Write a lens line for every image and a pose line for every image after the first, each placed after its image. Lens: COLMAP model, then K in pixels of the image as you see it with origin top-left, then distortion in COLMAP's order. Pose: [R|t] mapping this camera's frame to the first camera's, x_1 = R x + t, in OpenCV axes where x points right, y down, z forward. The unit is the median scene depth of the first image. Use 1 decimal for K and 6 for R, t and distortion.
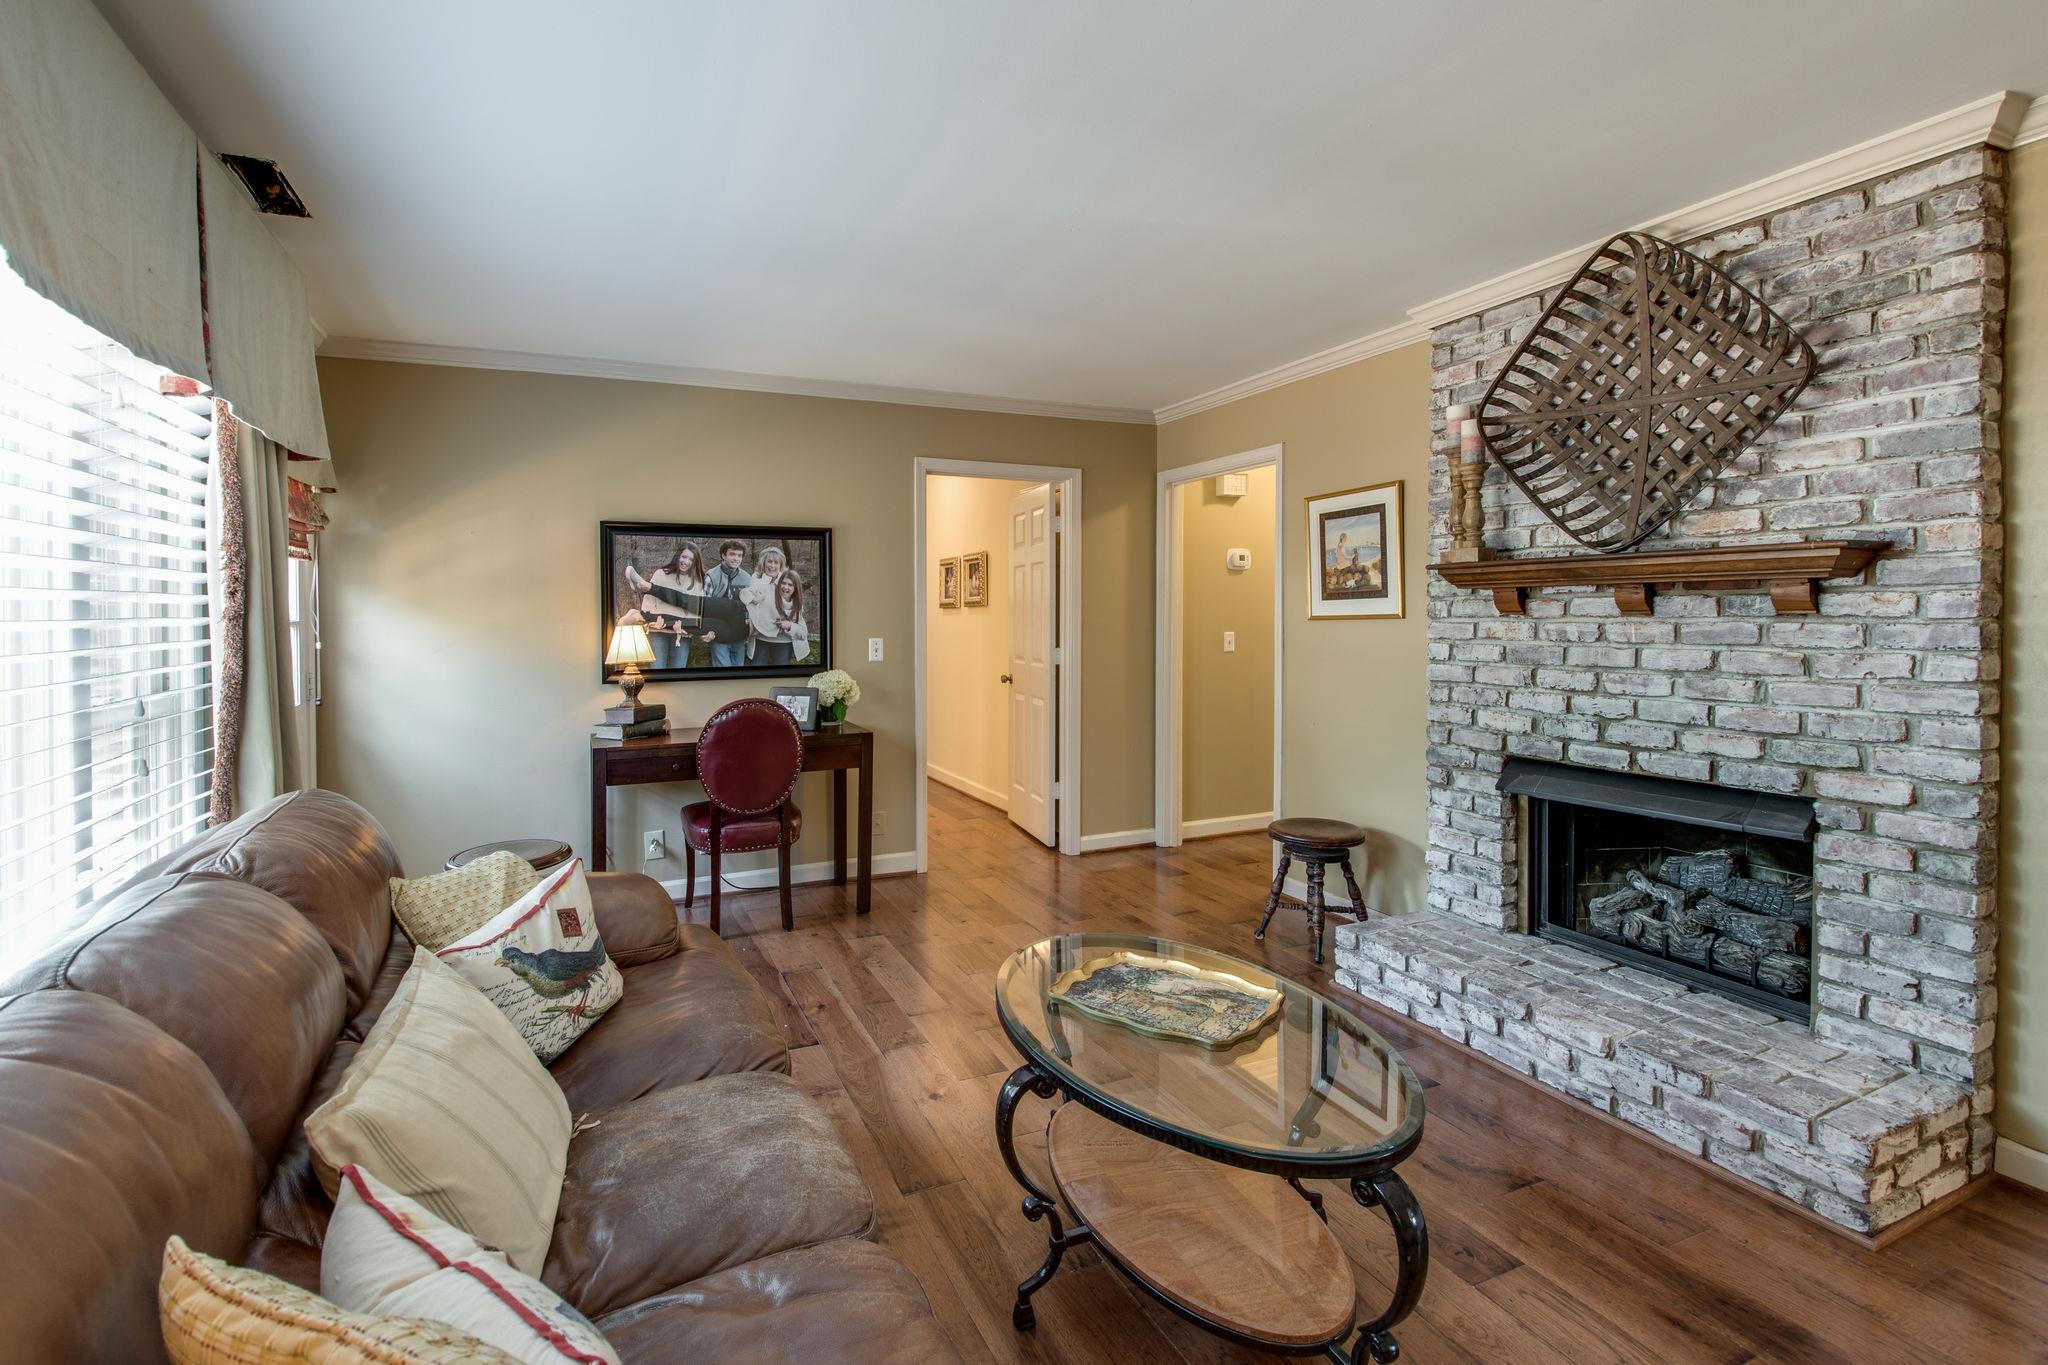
lens RADIAL K [[966.9, 0, 1016.8], [0, 966.9, 624.9], [0, 0, 1]] dist [-0.000845, -0.003526]
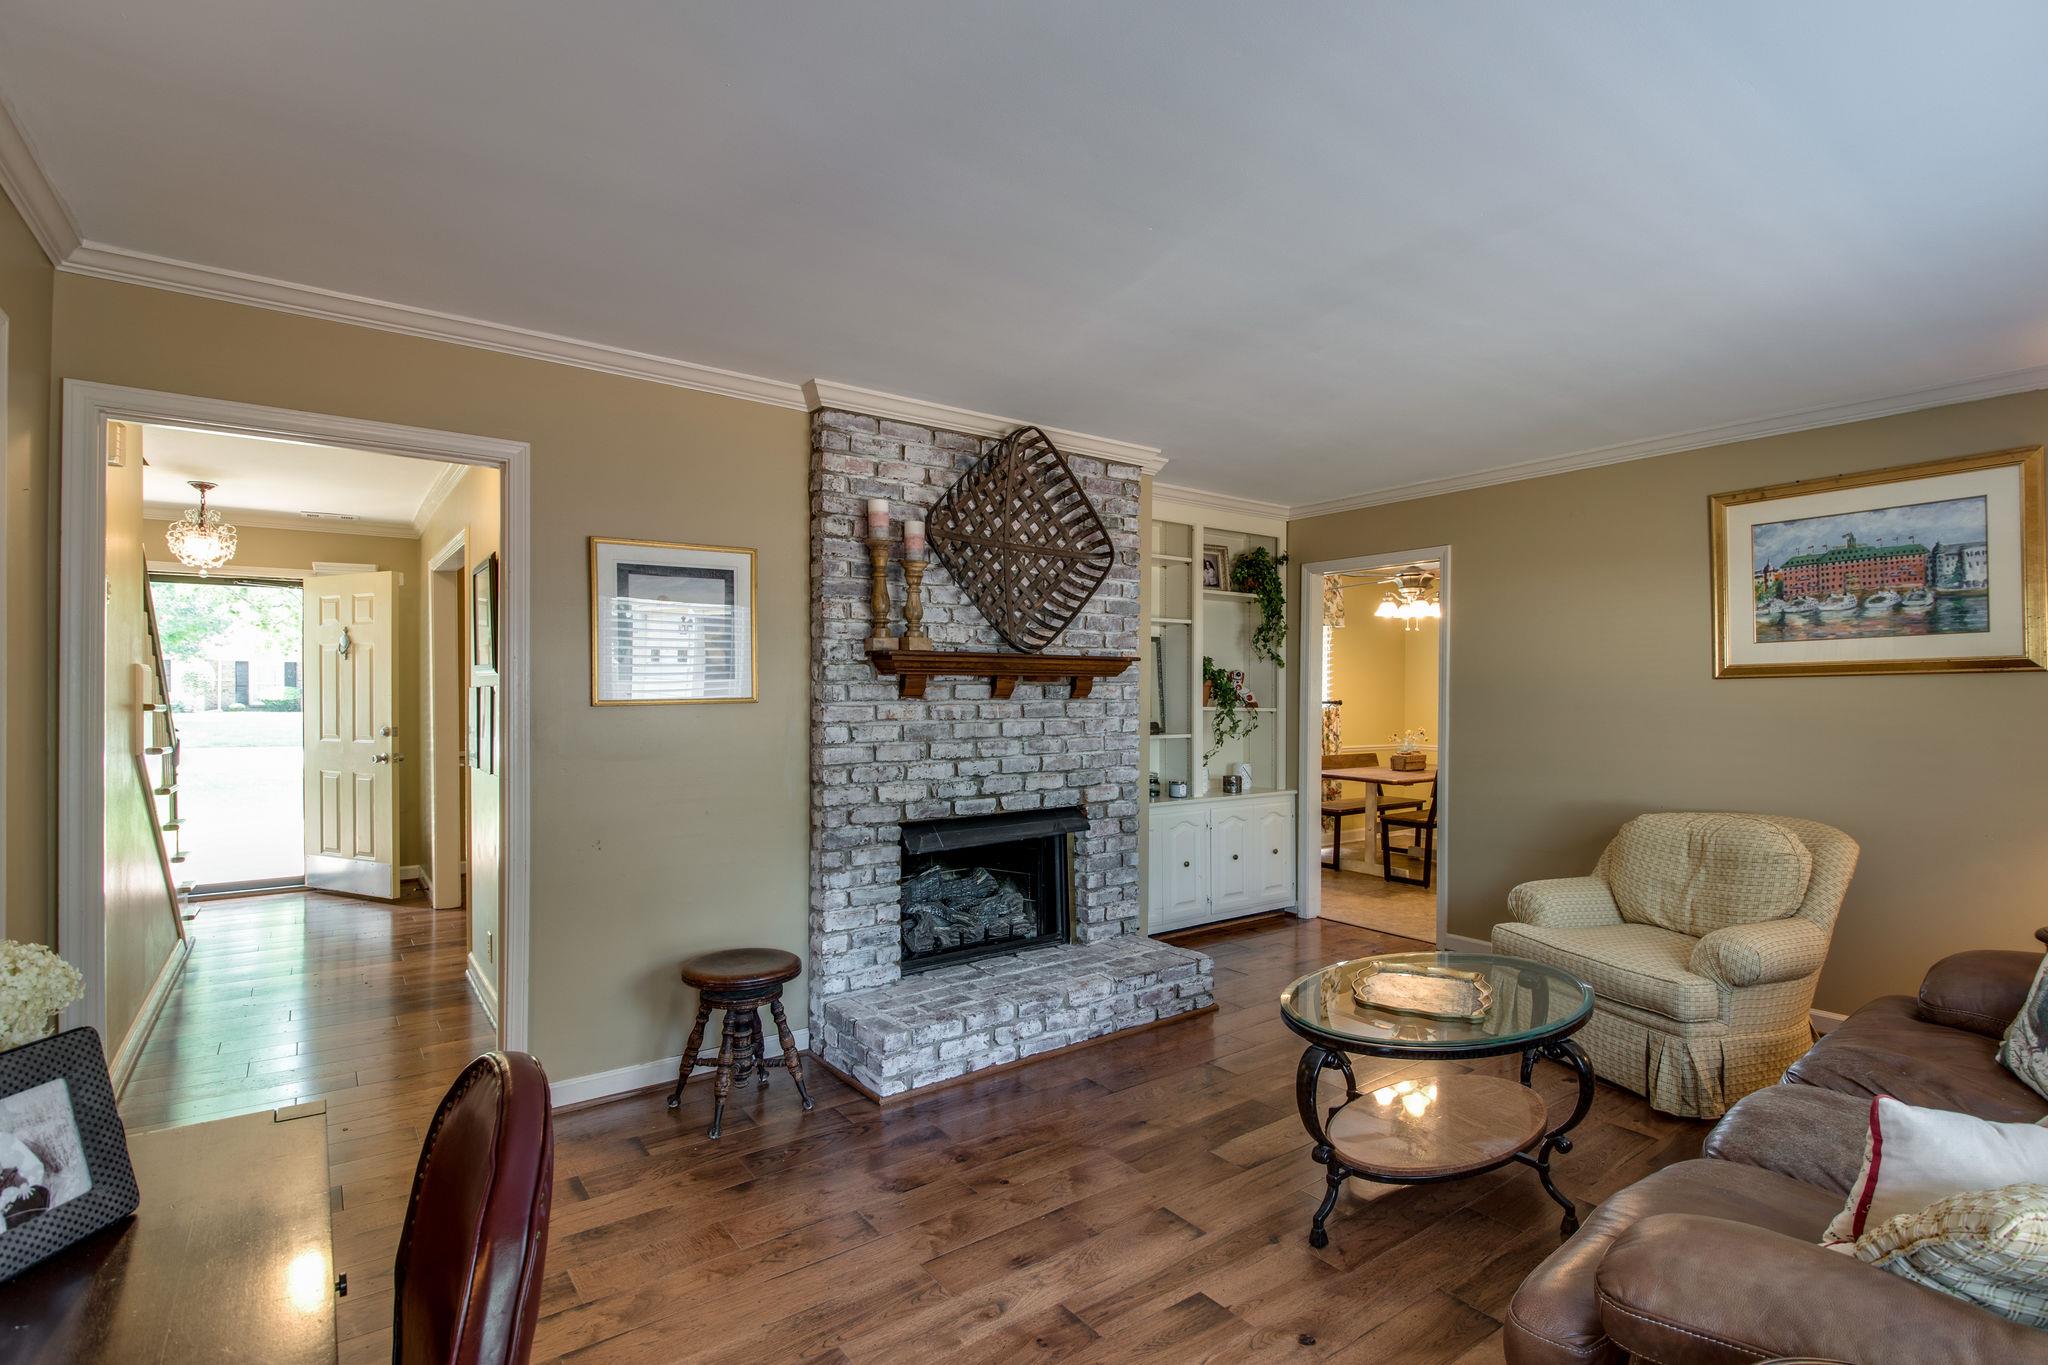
lens RADIAL K [[966.9, 0, 1022.6], [0, 966.9, 691.2], [0, 0, 1]] dist [-0.000845, -0.003526]
pose [[-0.209170, 0.000038, 0.977879, -0.667387], [0.008015, 0.999966, 0.001675, -0.020759], [-0.977846, 0.008188, -0.209164, 1.176598]]
